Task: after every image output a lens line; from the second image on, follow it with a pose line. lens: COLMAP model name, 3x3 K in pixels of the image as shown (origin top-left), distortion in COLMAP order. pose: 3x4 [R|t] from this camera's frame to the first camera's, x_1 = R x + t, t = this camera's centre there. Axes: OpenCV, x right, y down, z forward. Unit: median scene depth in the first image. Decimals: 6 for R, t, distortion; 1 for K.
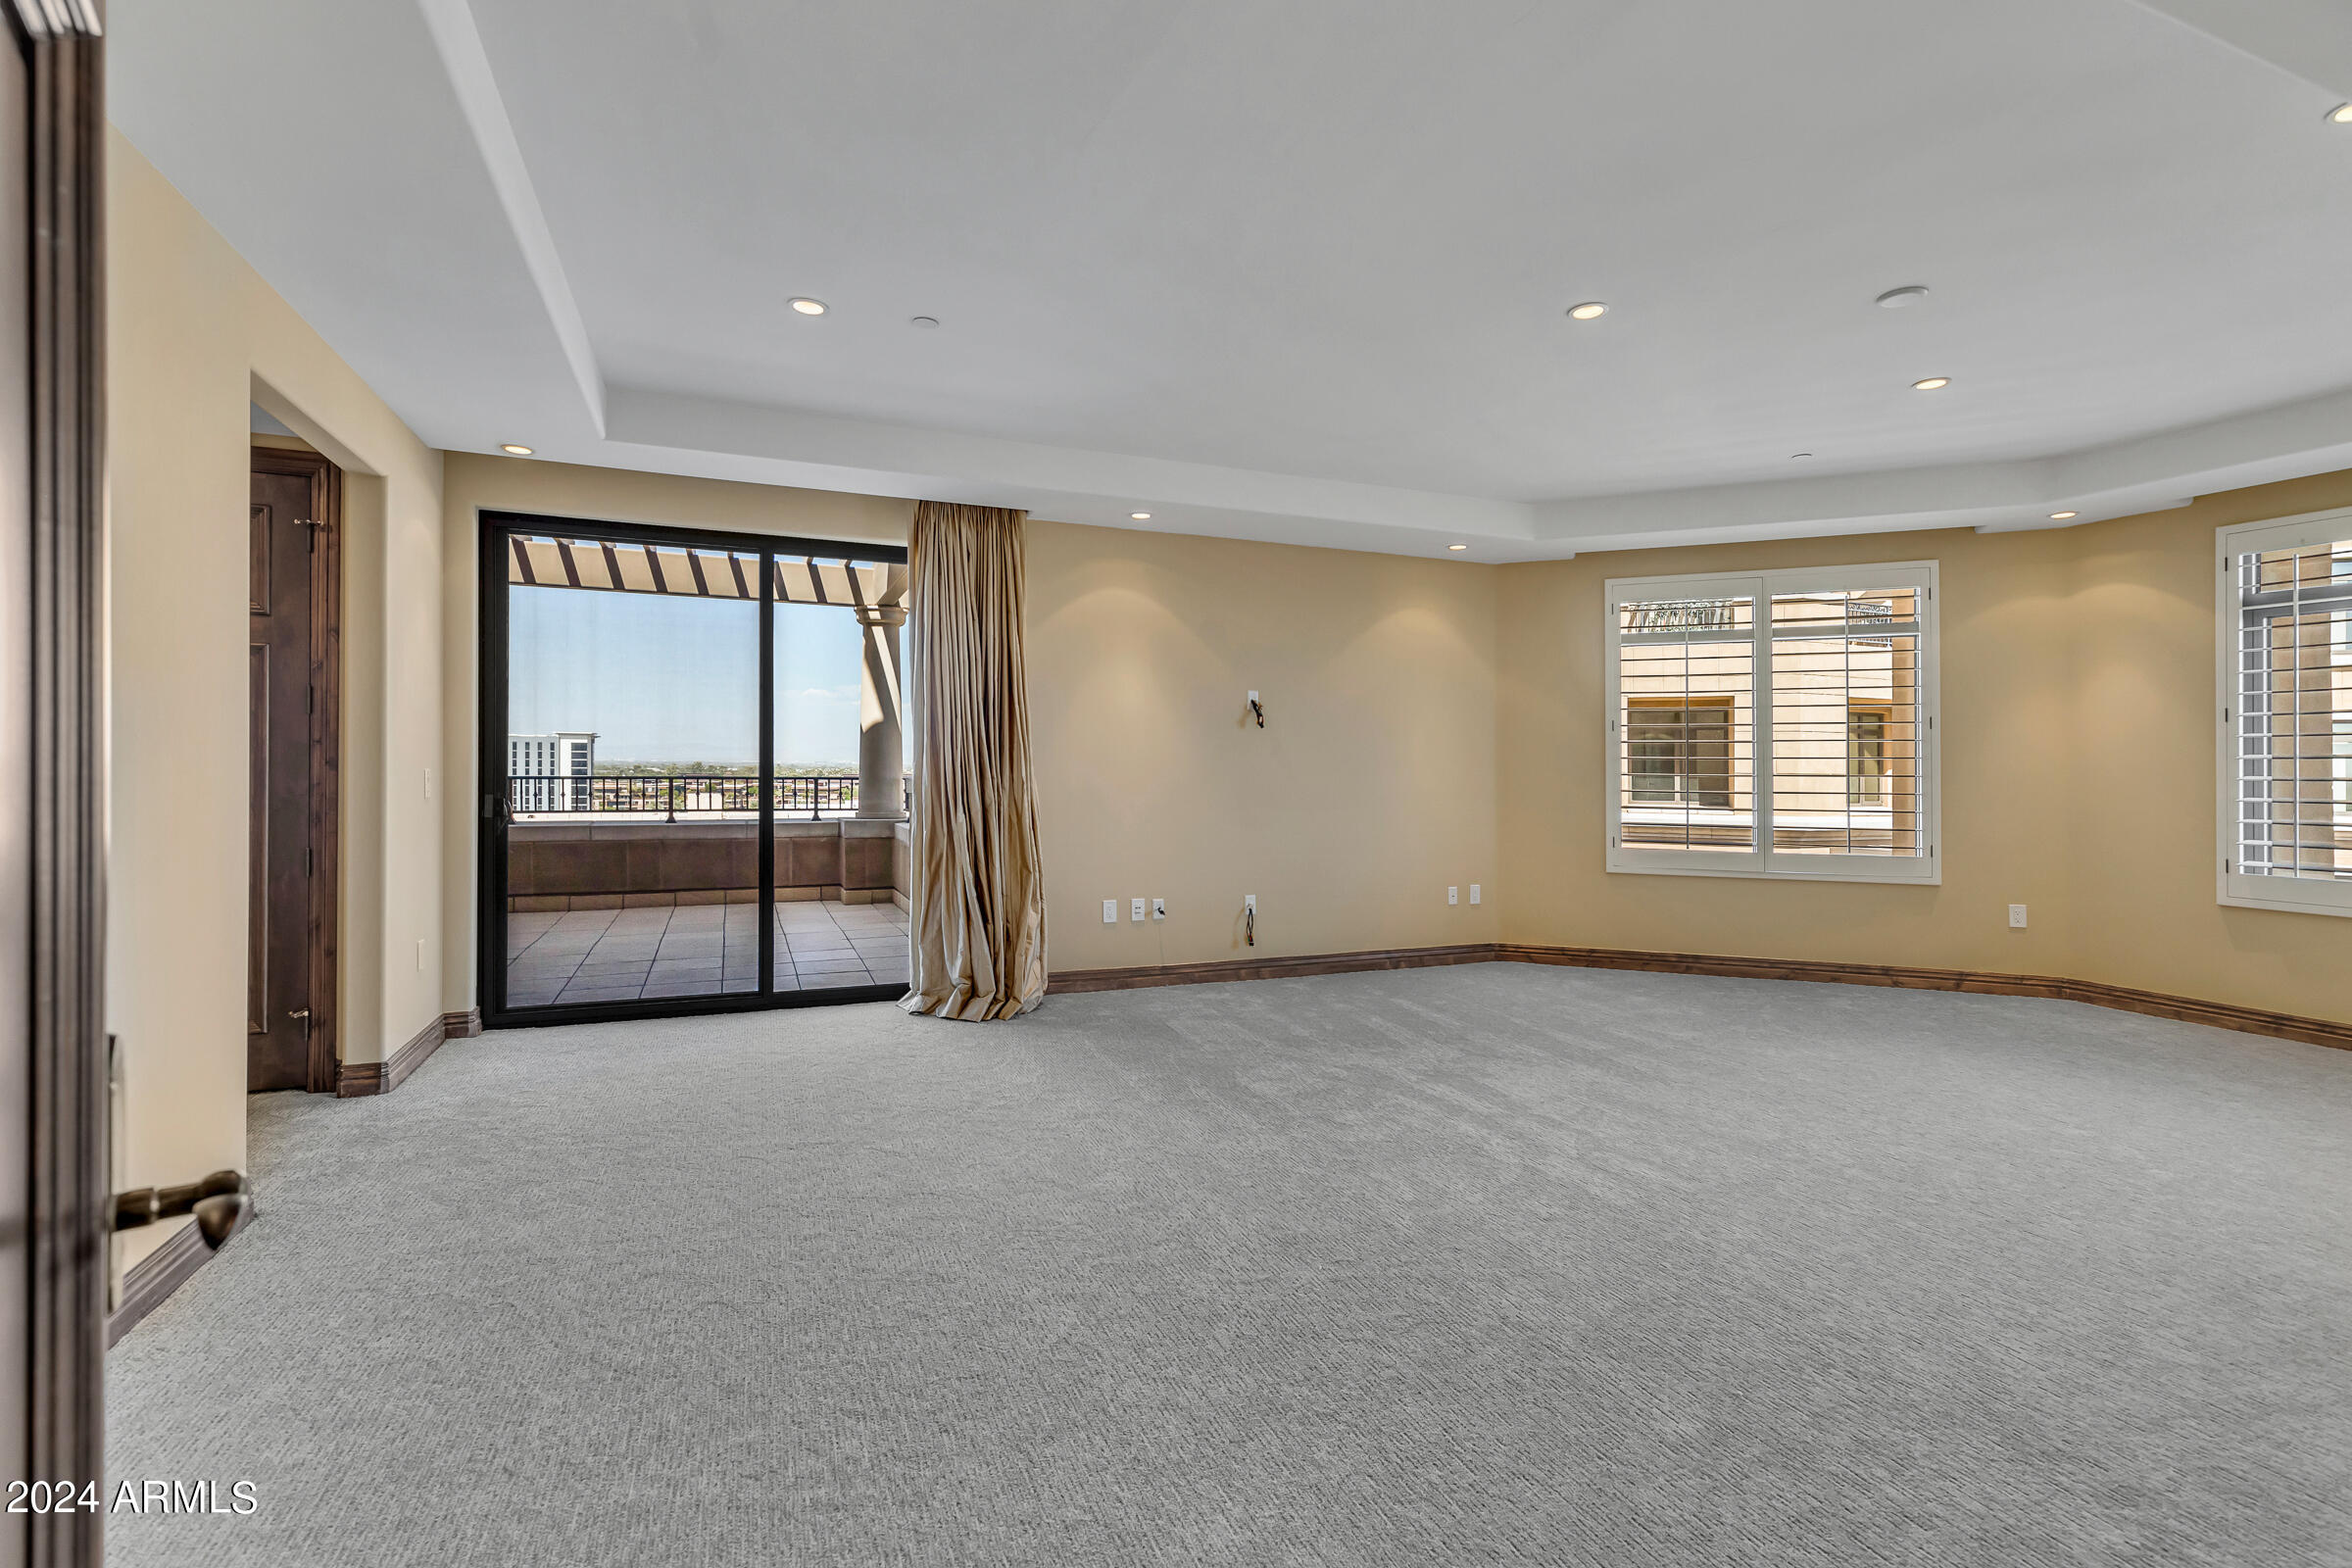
lens RADIAL K [[1052.9, 0, 1163.3], [0, 1052.9, 766.5], [0, 0, 1]] dist [-0.000217, -0.000058]
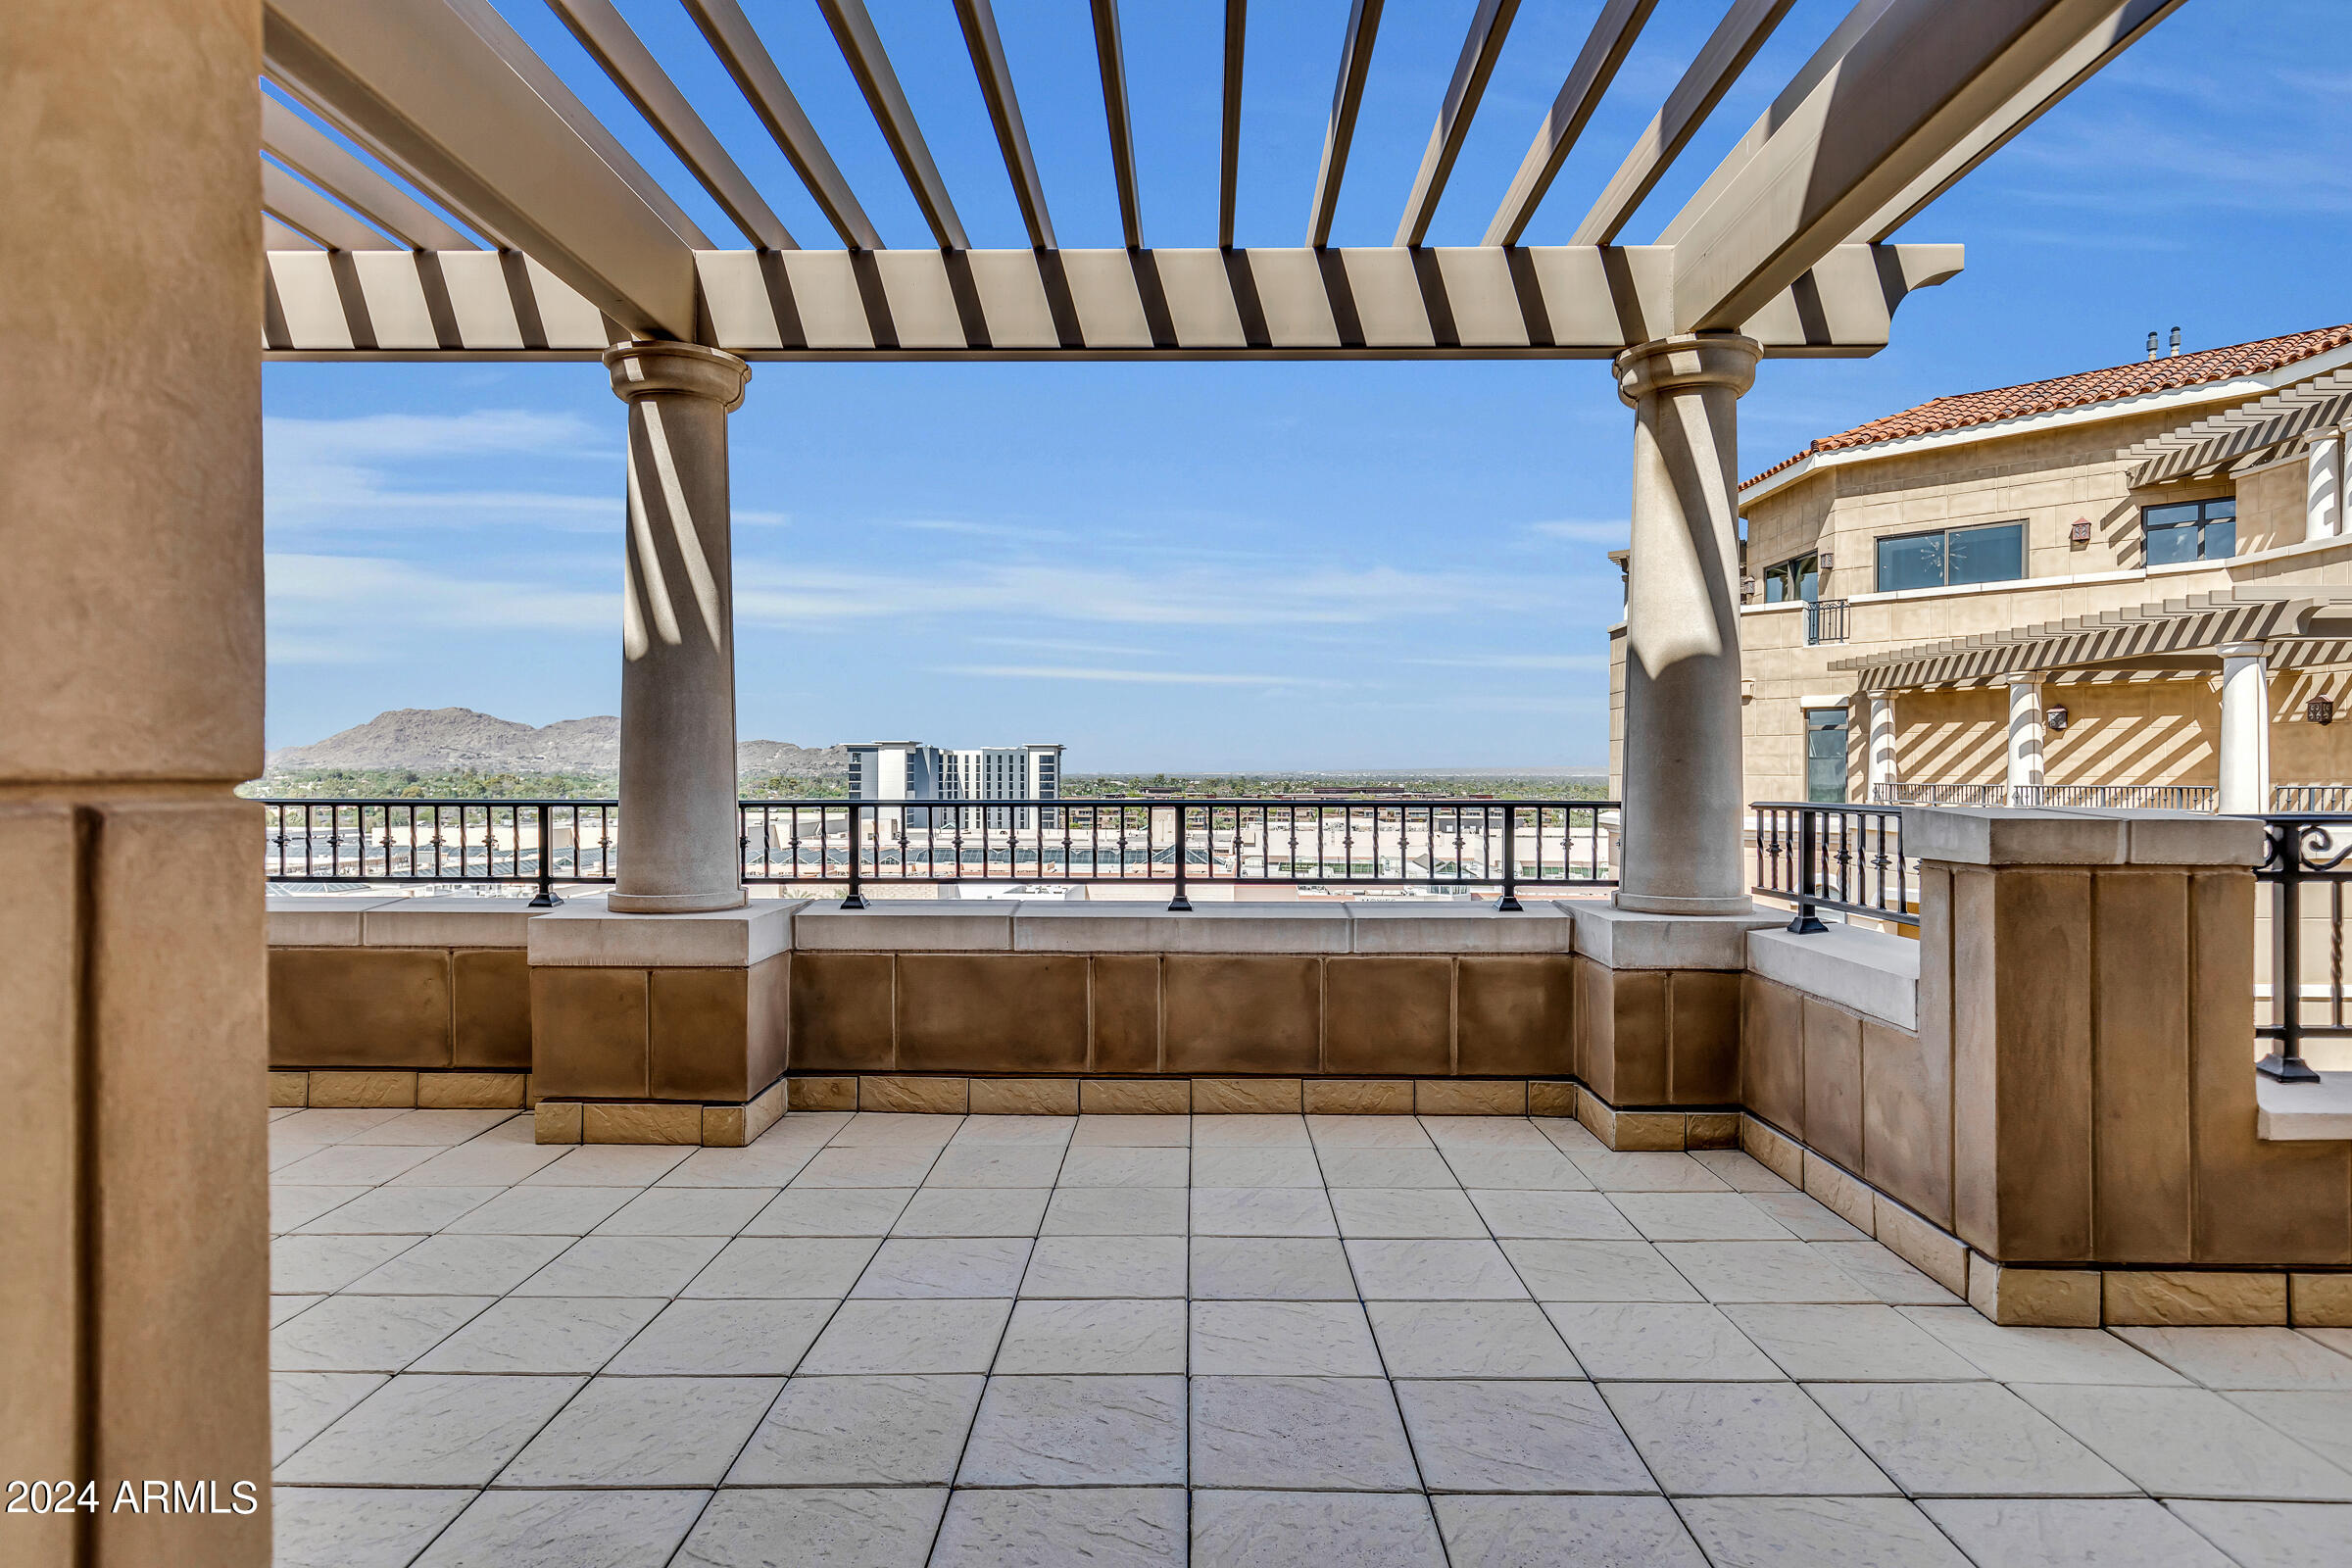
lens RADIAL K [[1263.2, 0, 1178.6], [0, 1263.2, 778.7], [0, 0, 1]] dist [-0.001814, -0.000136]
pose [[0.919545, -0.005957, -0.392940, -0.251367], [0.006052, 0.999981, -0.000997, 0.000754], [0.392939, -0.001461, 0.919564, 0.499382]]
